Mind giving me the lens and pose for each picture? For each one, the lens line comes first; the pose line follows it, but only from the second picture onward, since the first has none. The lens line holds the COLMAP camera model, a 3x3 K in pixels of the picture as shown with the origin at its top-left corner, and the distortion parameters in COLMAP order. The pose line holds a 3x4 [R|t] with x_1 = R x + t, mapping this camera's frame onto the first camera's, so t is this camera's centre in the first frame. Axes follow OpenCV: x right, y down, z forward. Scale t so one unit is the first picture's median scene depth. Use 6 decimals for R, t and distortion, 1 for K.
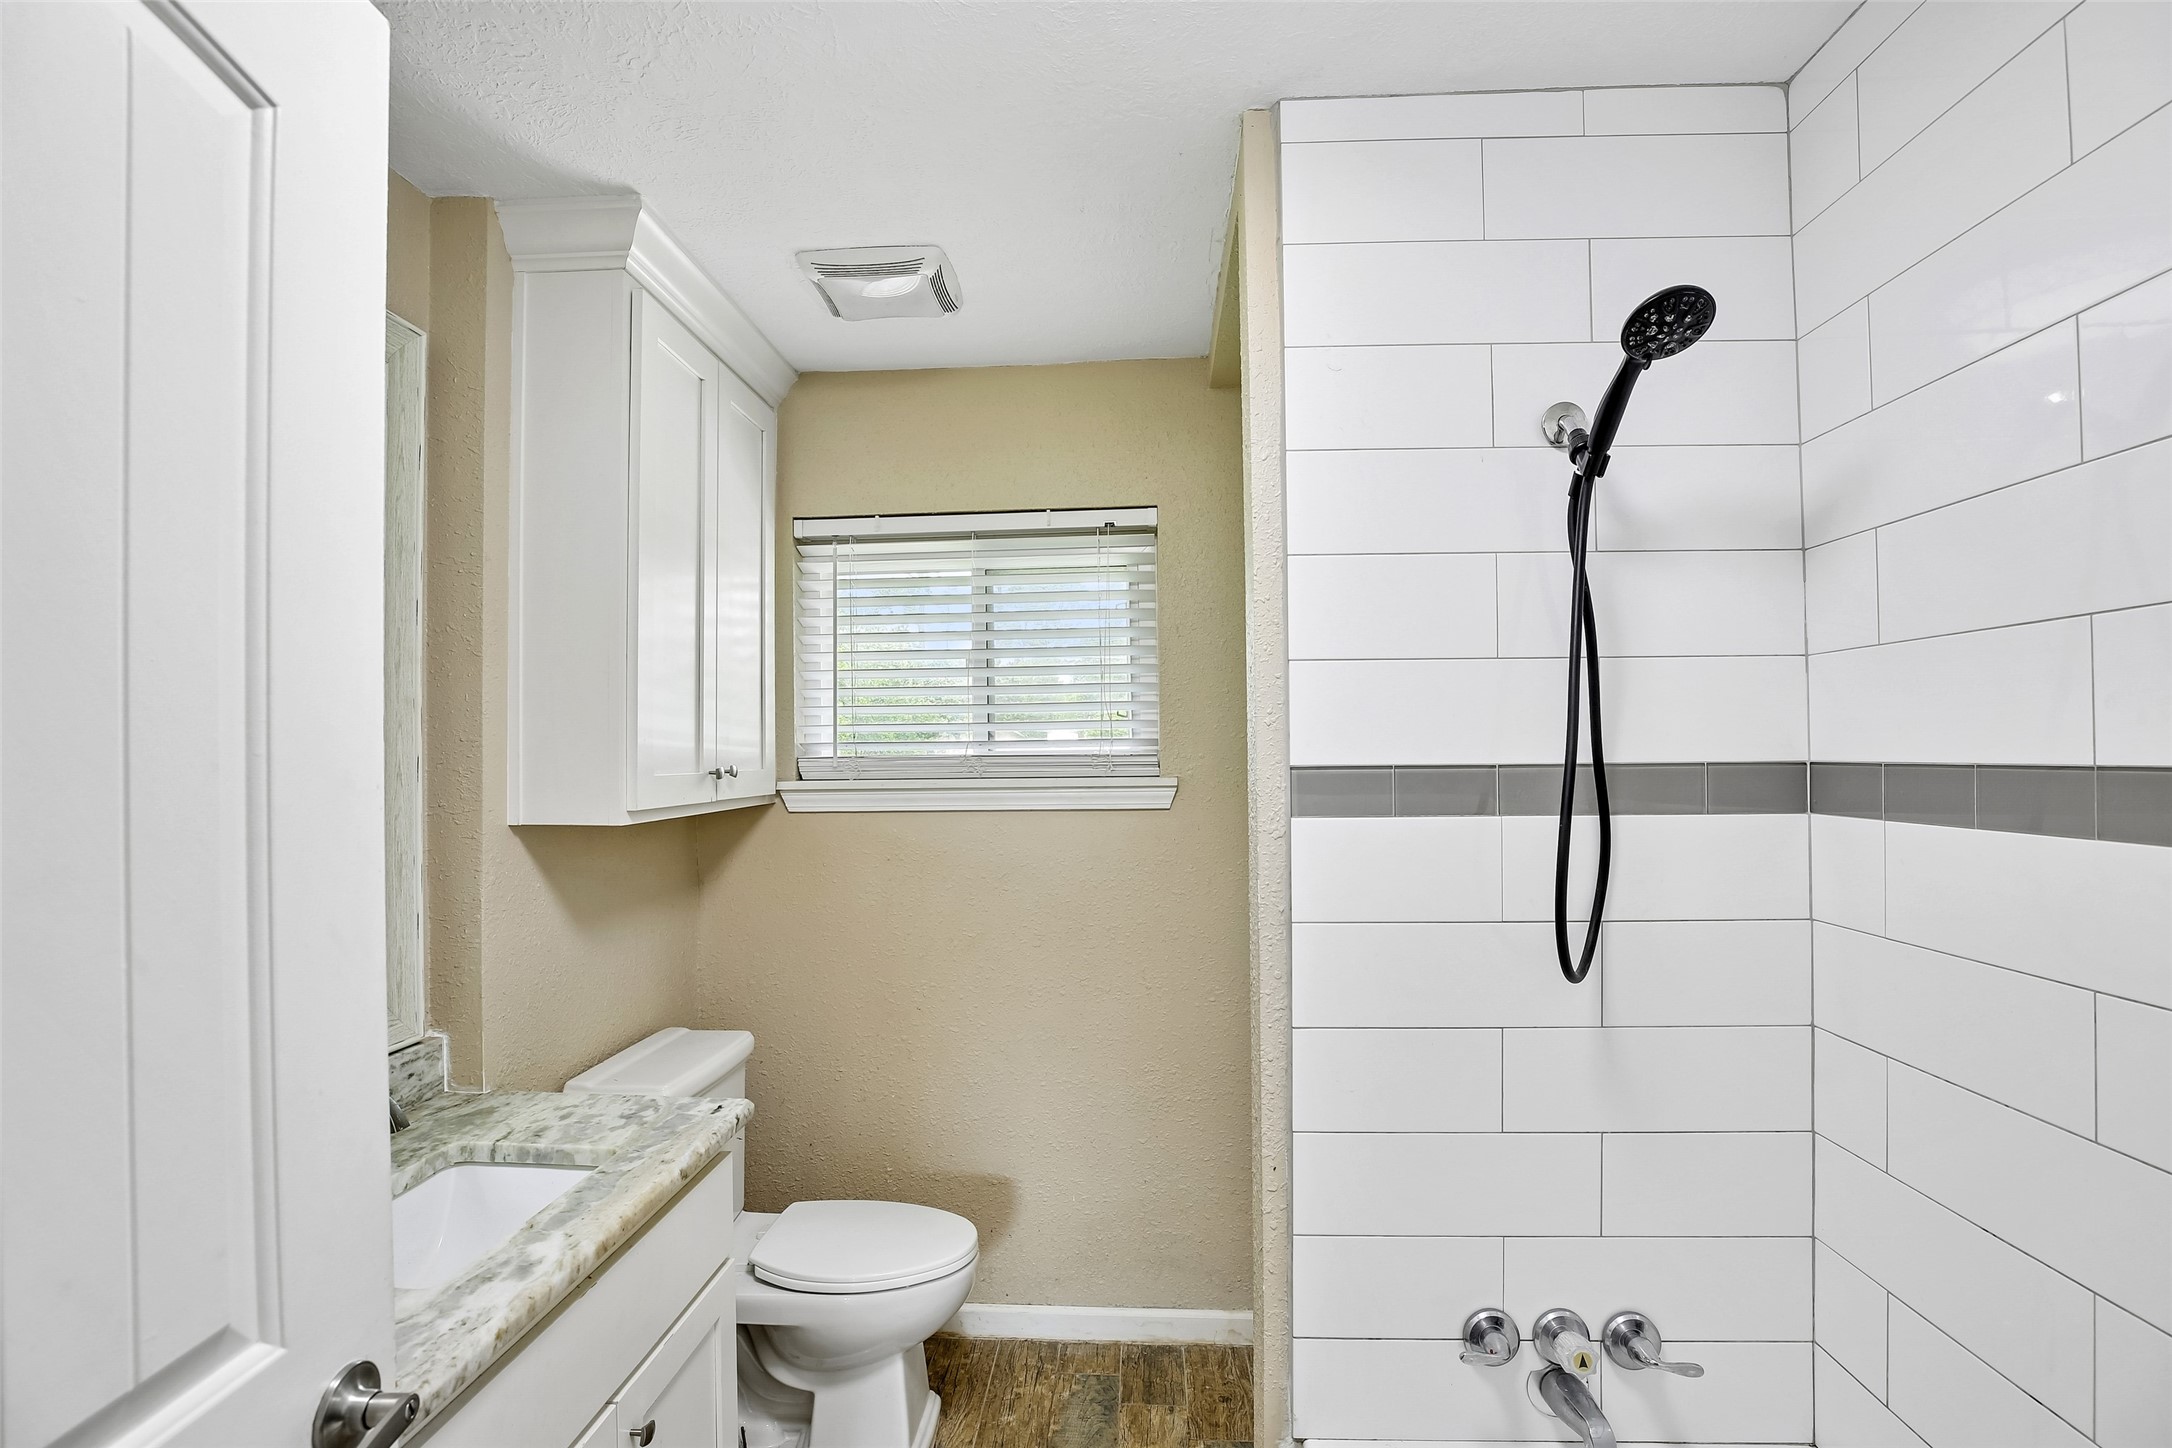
lens RADIAL K [[1008.0, 0, 1078.8], [0, 1008.0, 726.2], [0, 0, 1]] dist [-0.049718, 0.015780]
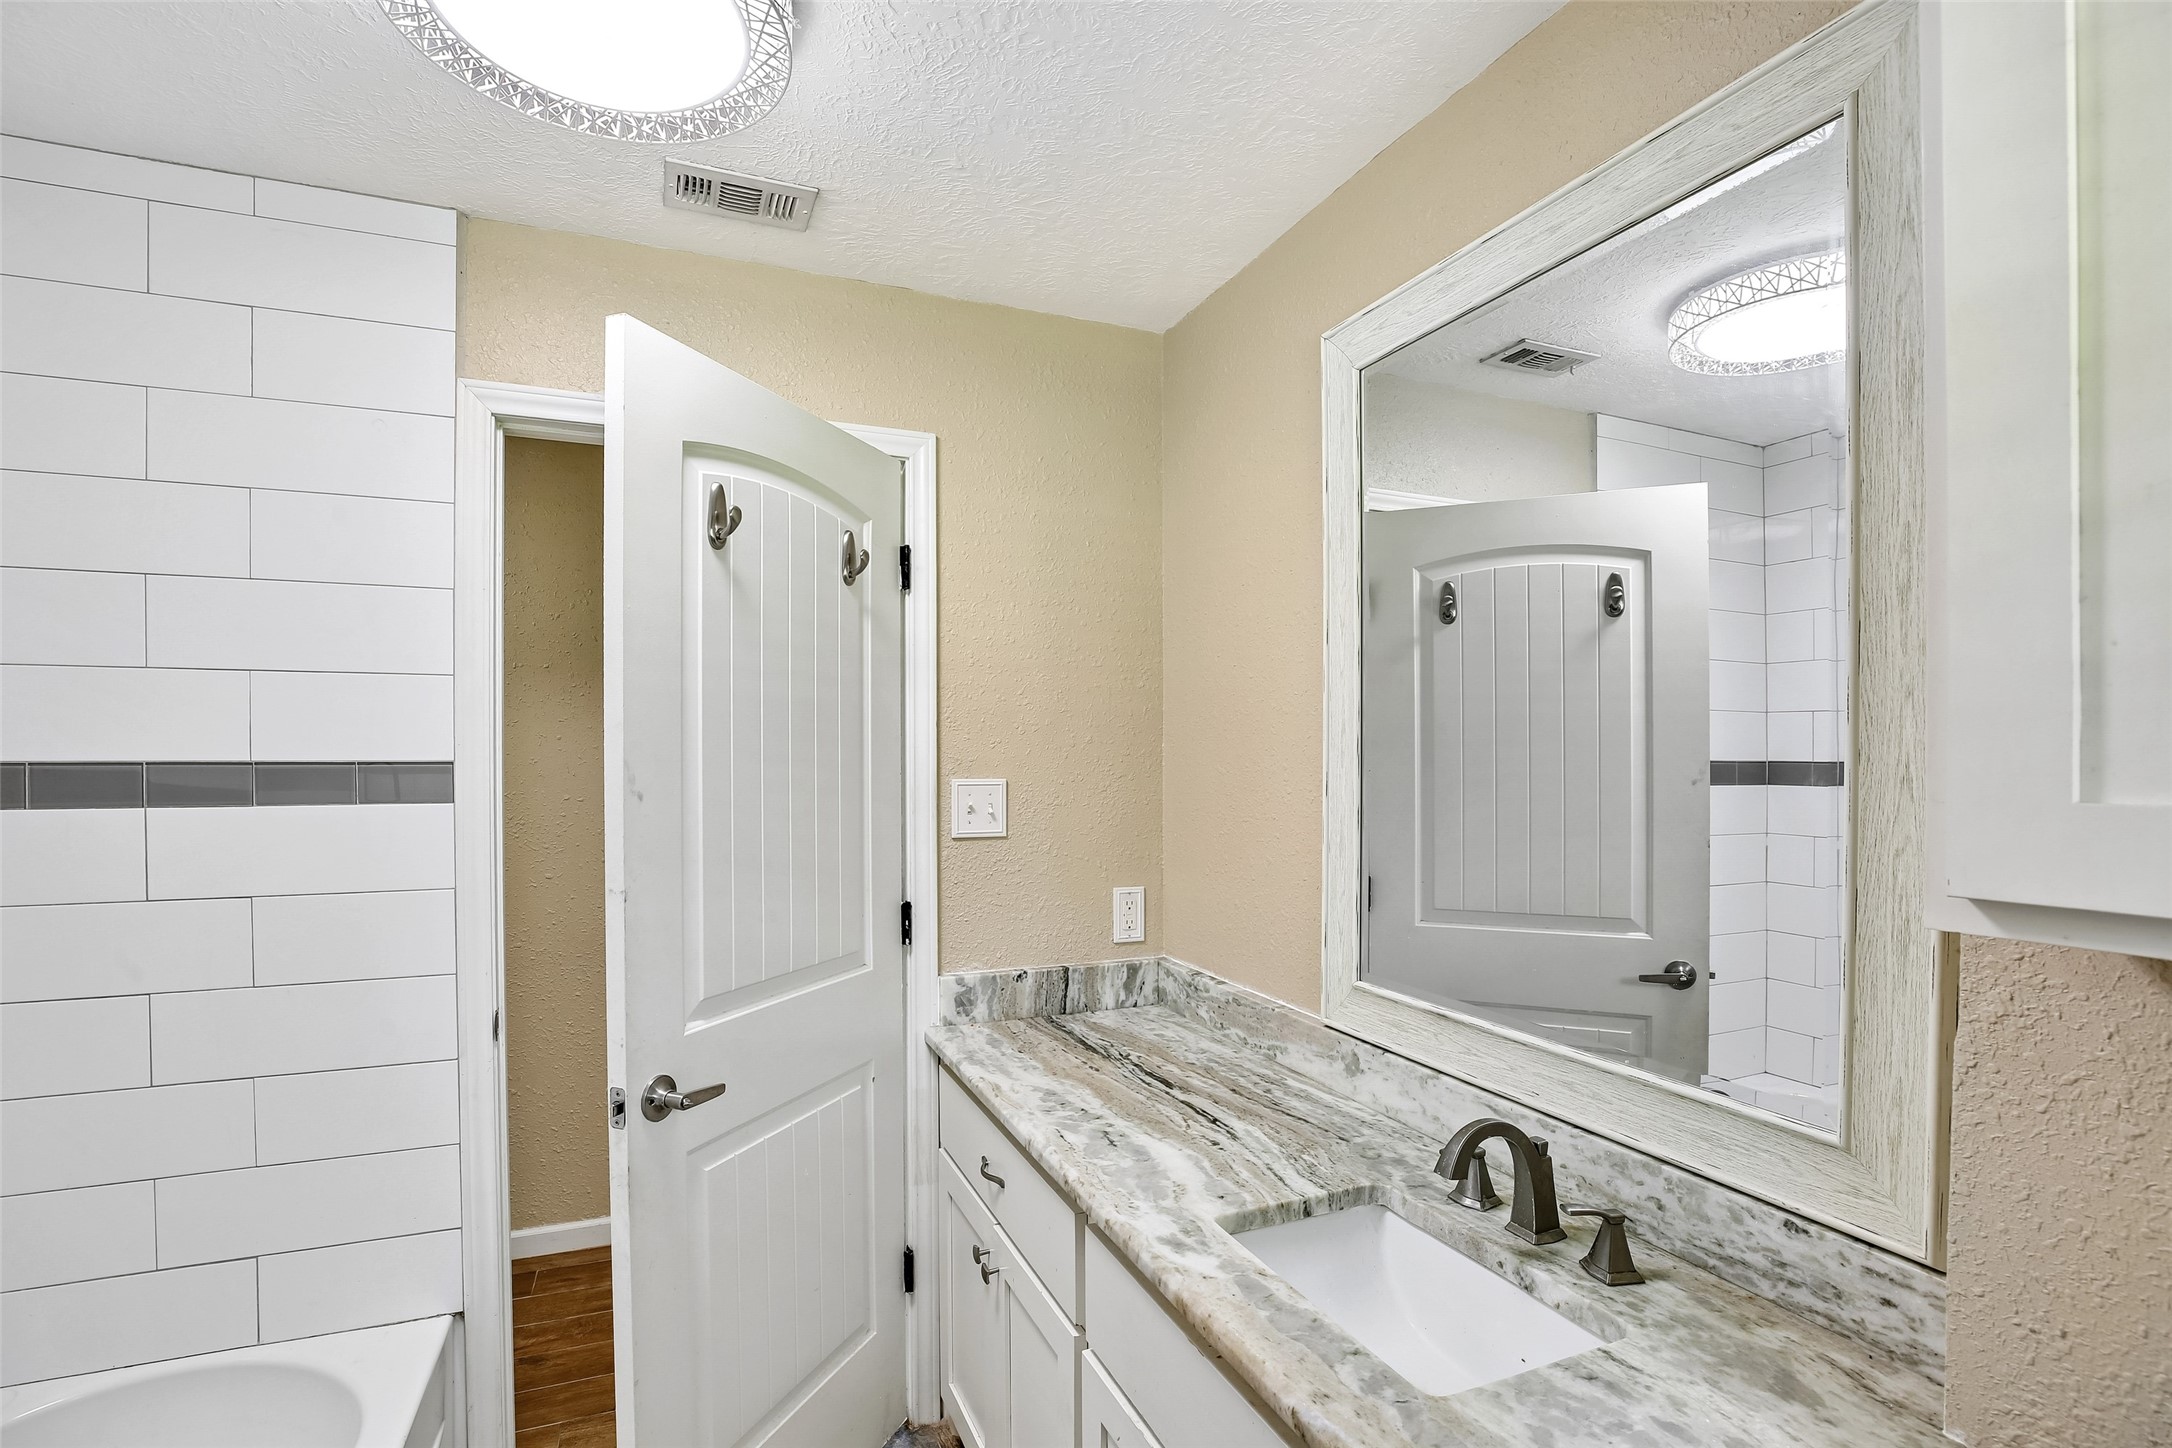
lens RADIAL K [[1008.0, 0, 1078.8], [0, 1008.0, 726.2], [0, 0, 1]] dist [-0.049718, 0.015780]
pose [[-0.895577, -0.006613, -0.444858, 0.001108], [0.019158, 0.998389, -0.053410, 0.041268], [0.444494, -0.056355, -0.894007, 1.372795]]
